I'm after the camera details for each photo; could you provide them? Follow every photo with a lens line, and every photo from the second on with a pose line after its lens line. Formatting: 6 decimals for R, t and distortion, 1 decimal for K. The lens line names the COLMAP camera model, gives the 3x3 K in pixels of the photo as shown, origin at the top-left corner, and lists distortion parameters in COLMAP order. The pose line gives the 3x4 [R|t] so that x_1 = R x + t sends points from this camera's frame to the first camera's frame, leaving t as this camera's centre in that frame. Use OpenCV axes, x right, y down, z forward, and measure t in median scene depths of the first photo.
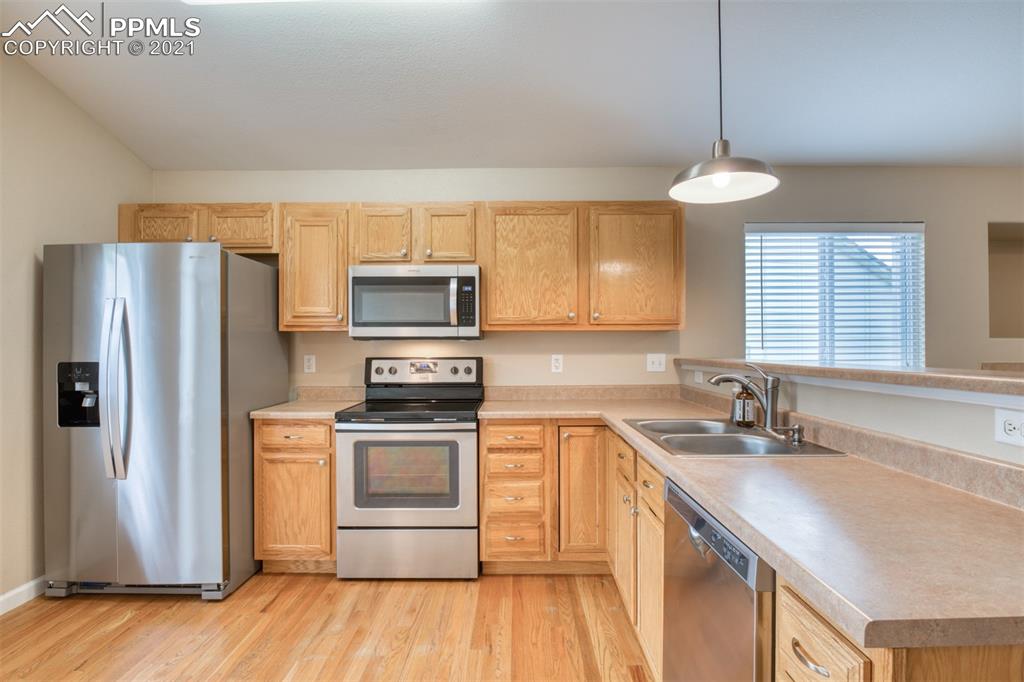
lens RADIAL K [[521.7, 0, 509.3], [0, 521.7, 346.3], [0, 0, 1]] dist [-0.015919, -0.002943]
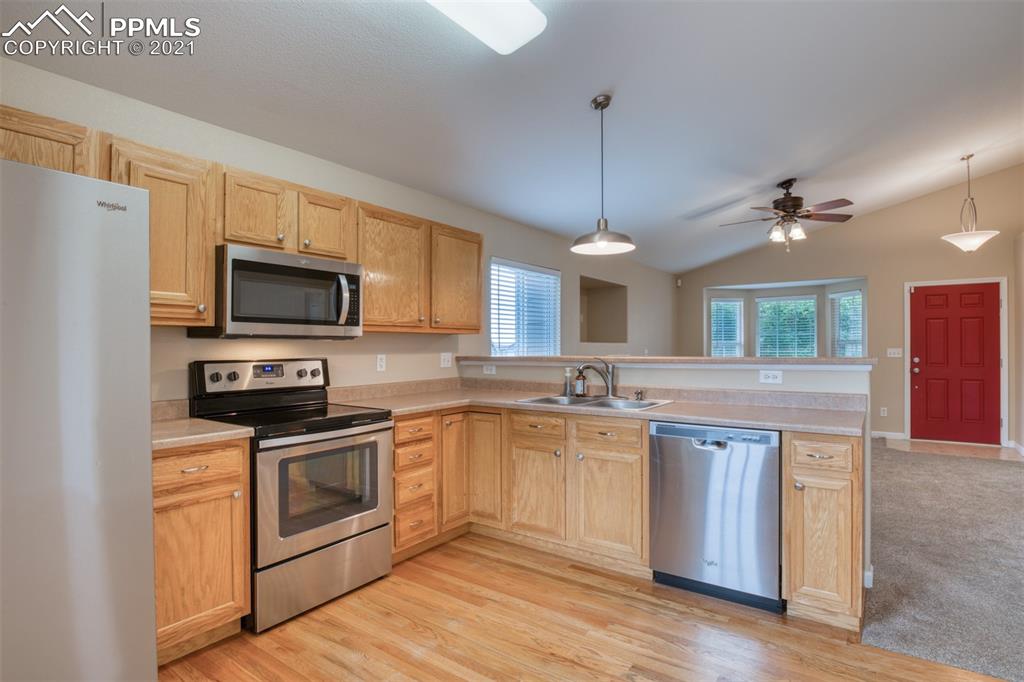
lens RADIAL K [[521.7, 0, 505.1], [0, 521.7, 348.1], [0, 0, 1]] dist [-0.015919, -0.002943]
pose [[0.579591, -0.002125, 0.814905, -0.709341], [0.002002, 0.999997, 0.001183, 0.002663], [-0.814905, 0.000946, 0.579594, 0.203087]]
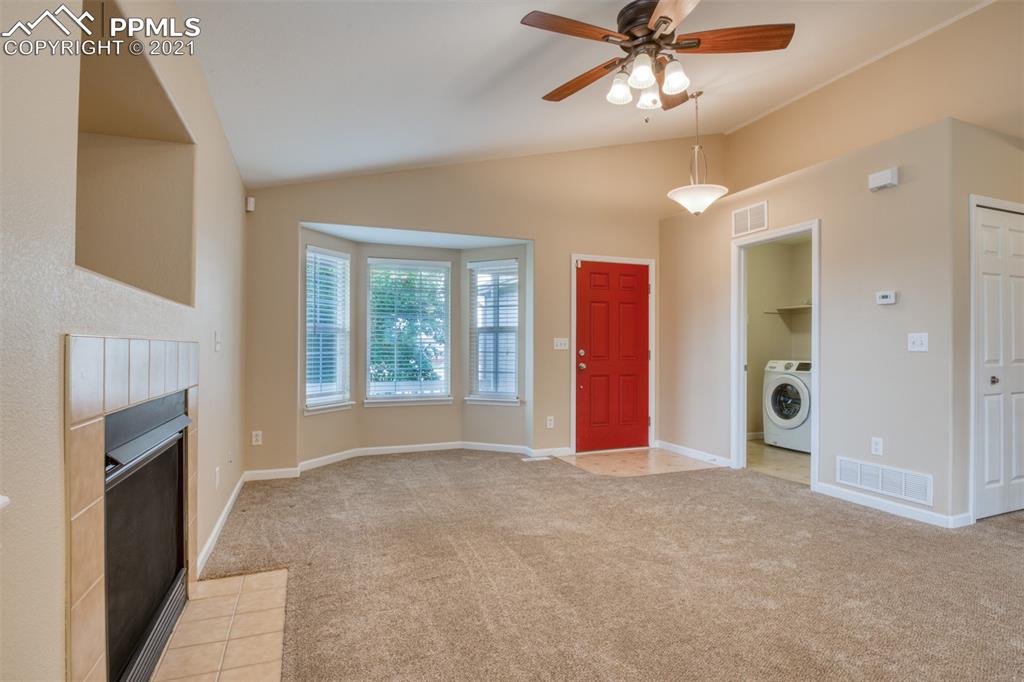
lens RADIAL K [[521.7, 0, 512.0], [0, 521.7, 342.4], [0, 0, 1]] dist [-0.015919, -0.002943]
pose [[-0.374646, 0.011605, 0.927095, 0.548531], [-0.001561, 0.999912, -0.013147, 0.048125], [-0.927167, -0.006373, -0.374595, 0.930758]]
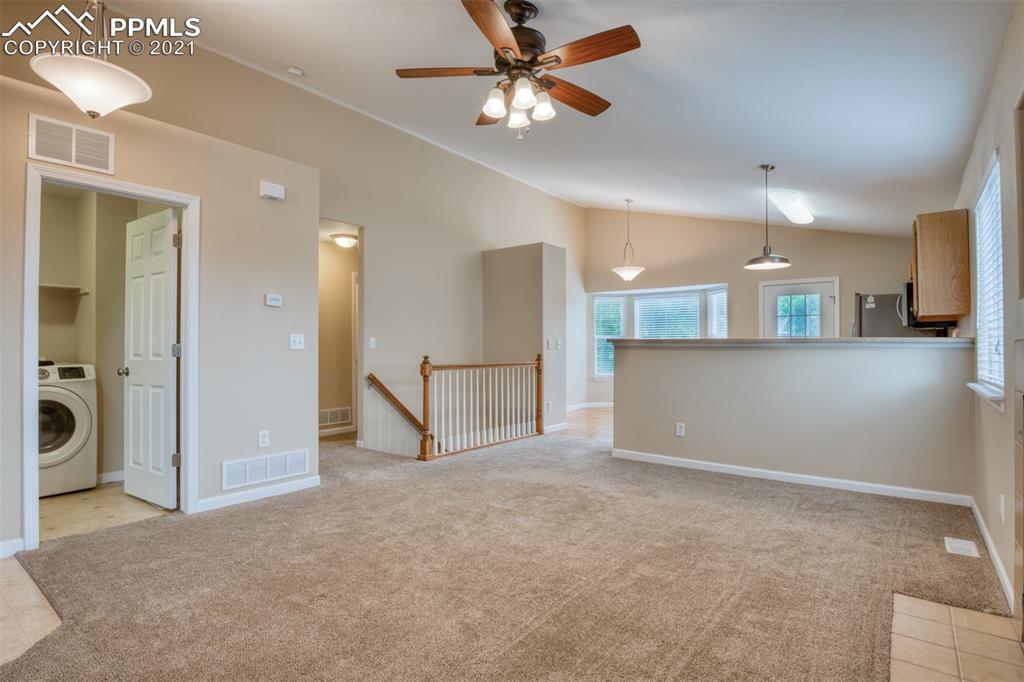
lens RADIAL K [[521.7, 0, 507.6], [0, 521.7, 344.3], [0, 0, 1]] dist [-0.015919, -0.002943]
pose [[-0.597389, -0.000975, -0.801951, 1.946224], [0.004788, 0.999977, -0.004782, 0.047961], [0.801937, -0.006696, -0.597371, 0.939151]]
